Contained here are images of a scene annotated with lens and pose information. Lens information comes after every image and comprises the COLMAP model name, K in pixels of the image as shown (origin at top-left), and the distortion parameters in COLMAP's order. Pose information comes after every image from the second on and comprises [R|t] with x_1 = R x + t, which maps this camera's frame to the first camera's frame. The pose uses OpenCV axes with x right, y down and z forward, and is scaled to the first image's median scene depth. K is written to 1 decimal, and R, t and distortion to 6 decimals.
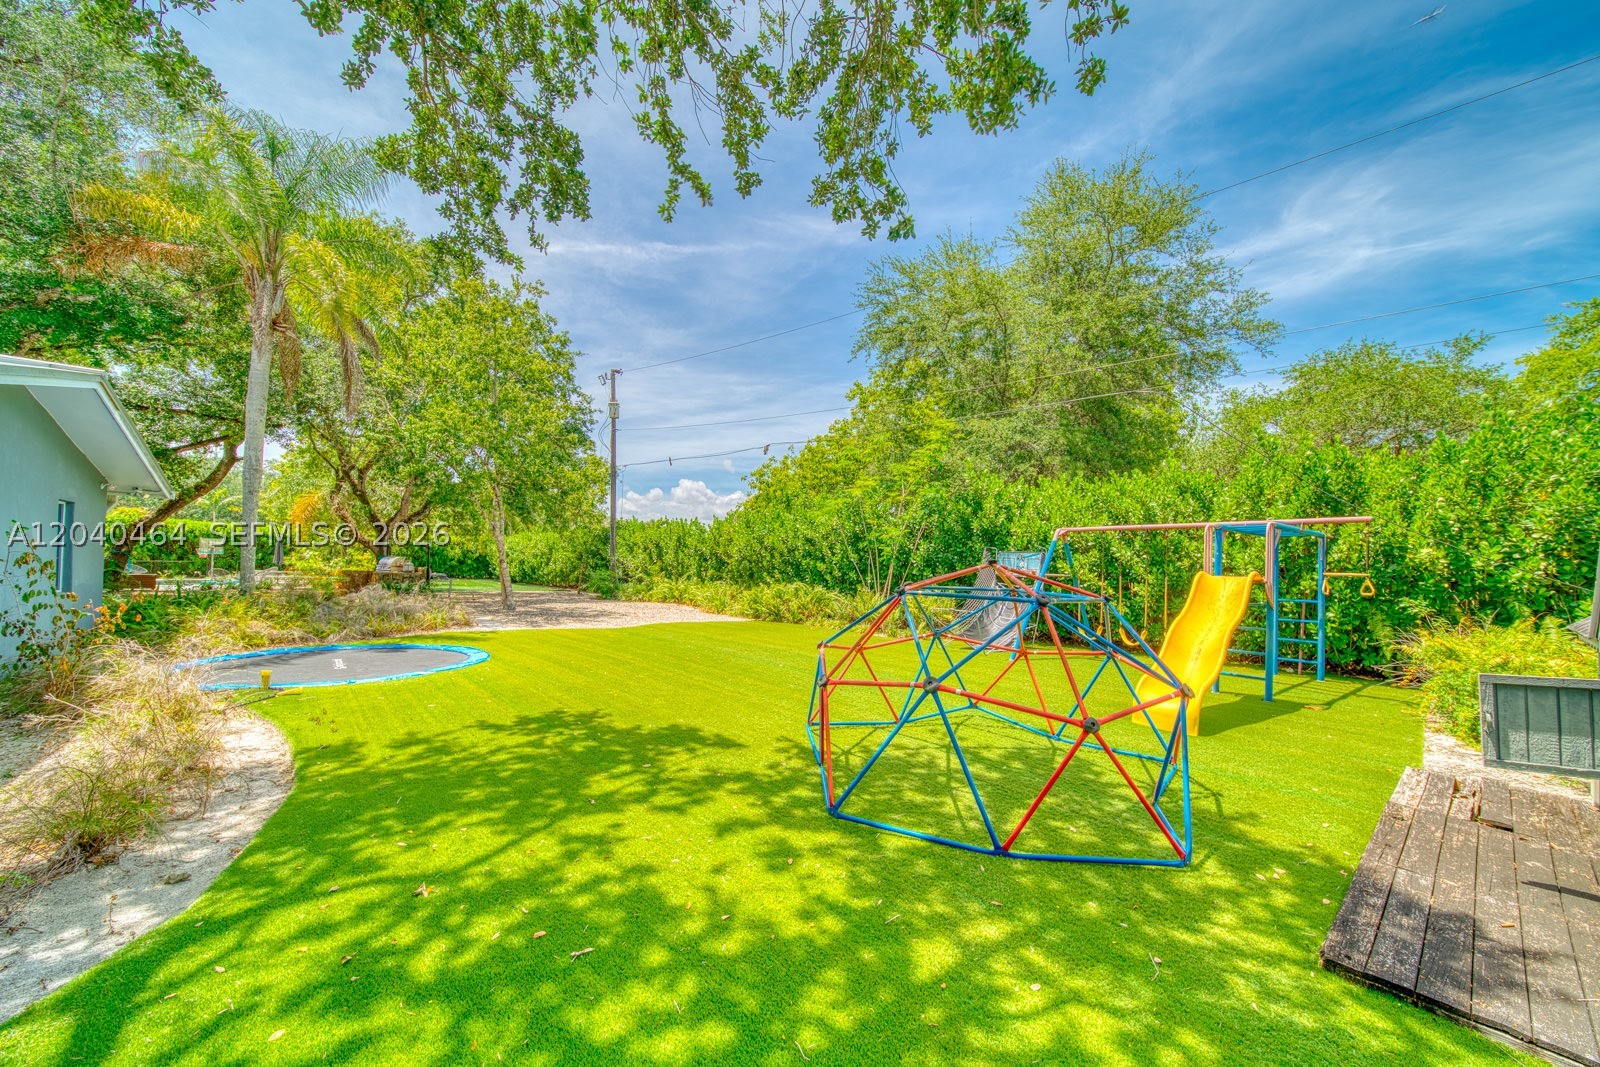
lens RADIAL K [[583.6, 0, 800.0], [0, 583.6, 533.5], [0, 0, 1]] dist [-0.013783, 0.000077]
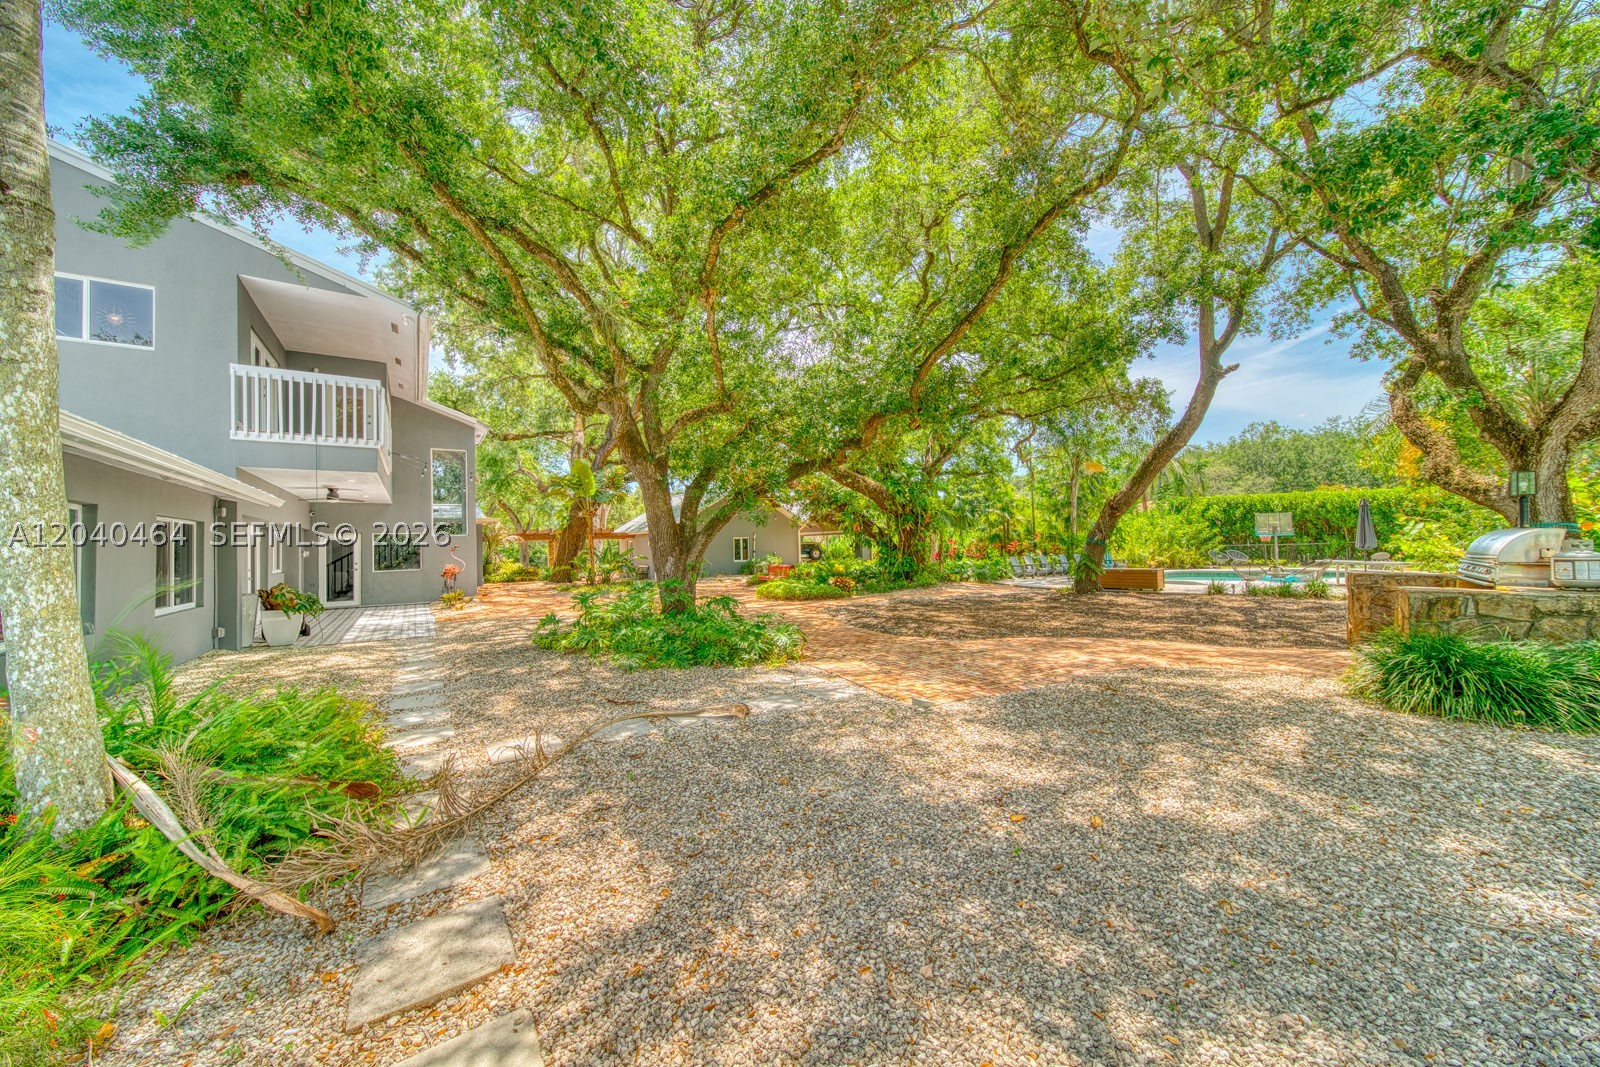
lens RADIAL K [[583.6, 0, 800.0], [0, 583.6, 533.5], [0, 0, 1]] dist [-0.013783, 0.000077]
pose [[-0.105524, -0.038758, -0.993661, -2.783761], [0.079528, 0.995711, -0.047283, 0.188243], [0.991232, -0.084013, -0.101989, 4.845574]]
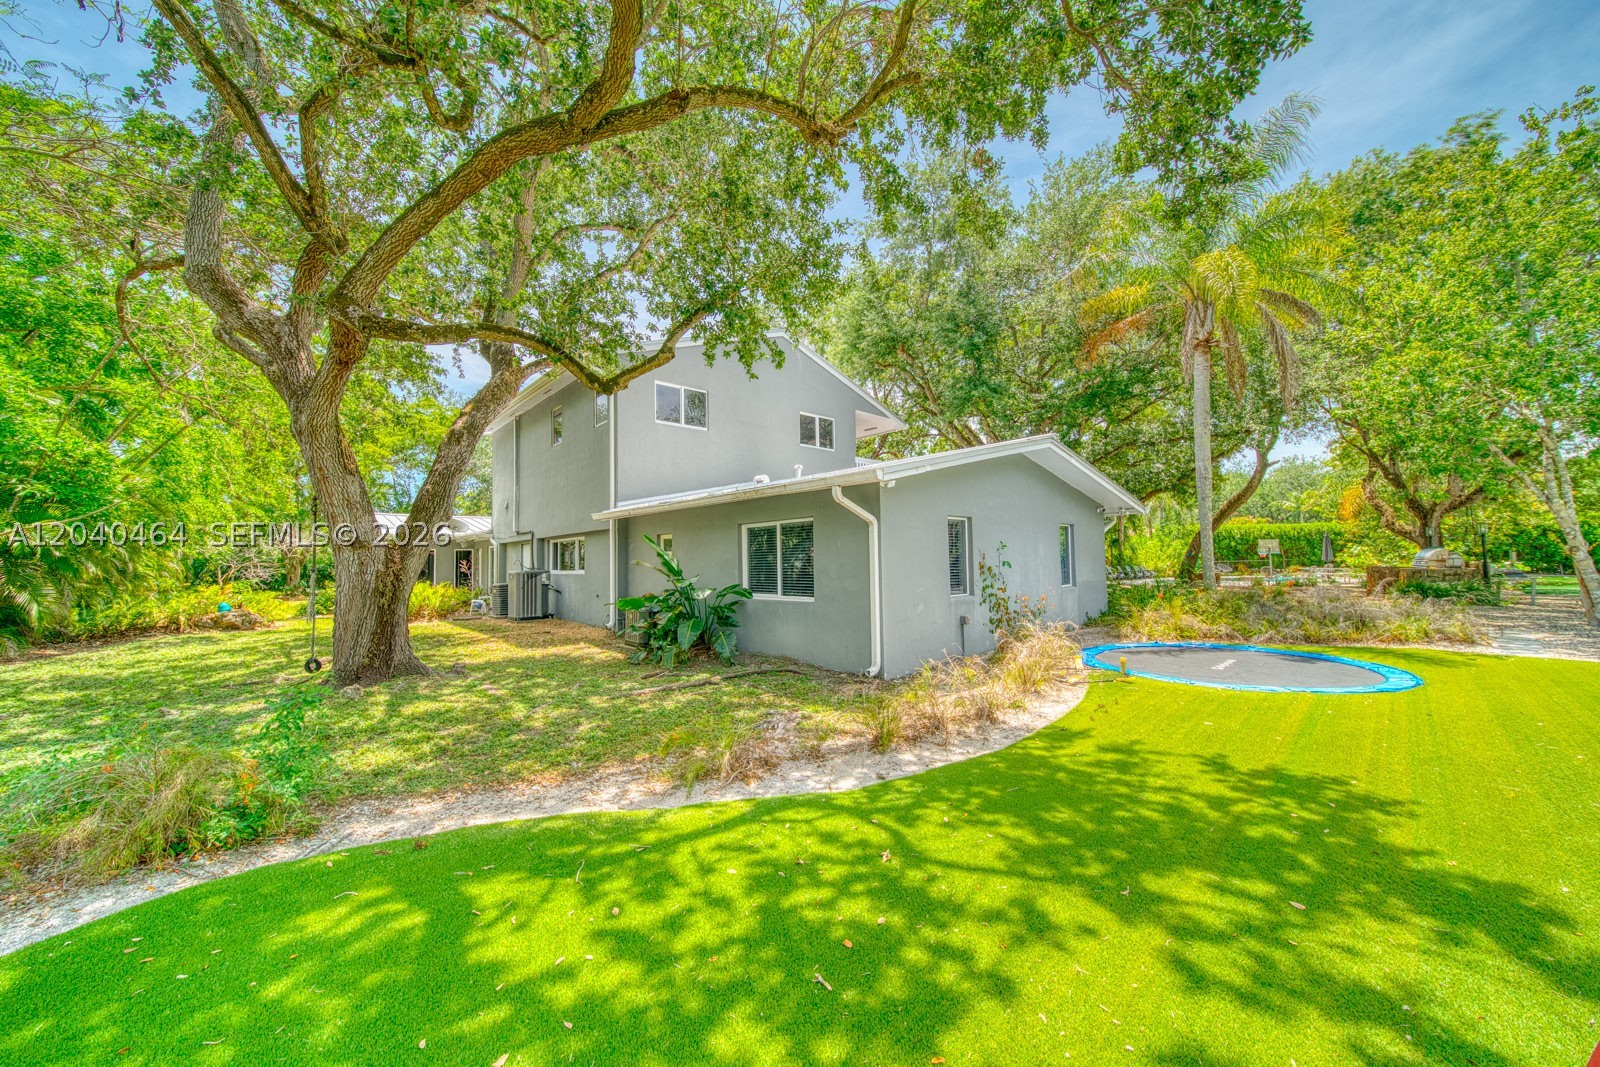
lens RADIAL K [[583.6, 0, 800.0], [0, 583.6, 533.5], [0, 0, 1]] dist [-0.013783, 0.000077]
pose [[0.025984, -0.067259, -0.997397, 0.454423], [0.071230, 0.995323, -0.065263, 0.054295], [0.997121, -0.069349, 0.030654, 0.756453]]
